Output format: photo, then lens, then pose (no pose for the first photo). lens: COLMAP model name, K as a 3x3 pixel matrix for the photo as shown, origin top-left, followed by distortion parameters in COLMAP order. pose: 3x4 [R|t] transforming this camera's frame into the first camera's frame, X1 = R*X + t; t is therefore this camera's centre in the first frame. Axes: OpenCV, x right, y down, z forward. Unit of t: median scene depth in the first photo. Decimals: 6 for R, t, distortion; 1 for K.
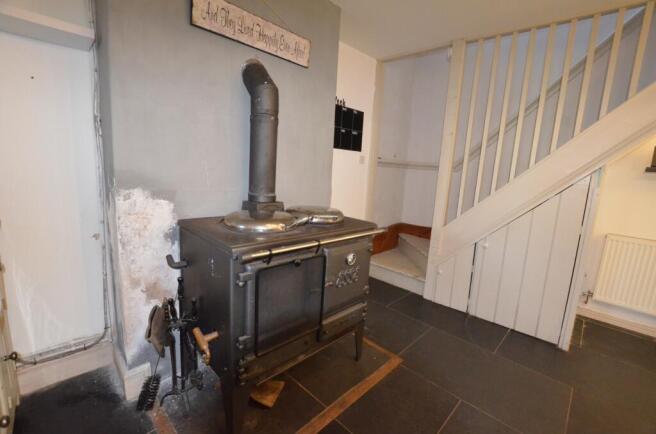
lens RADIAL K [[285.7, 0, 332.0], [0, 285.7, 216.3], [0, 0, 1]] dist [-0.020767, 0.002830]
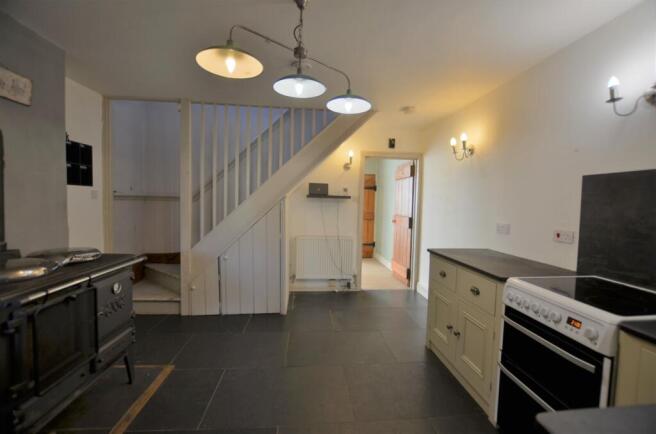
lens RADIAL K [[285.7, 0, 329.9], [0, 285.7, 212.6], [0, 0, 1]] dist [-0.020767, 0.002830]
pose [[0.649077, -0.075899, 0.756927, -0.154932], [0.147144, 0.988746, -0.027034, 0.005070], [-0.746356, 0.128924, 0.652940, -0.295802]]
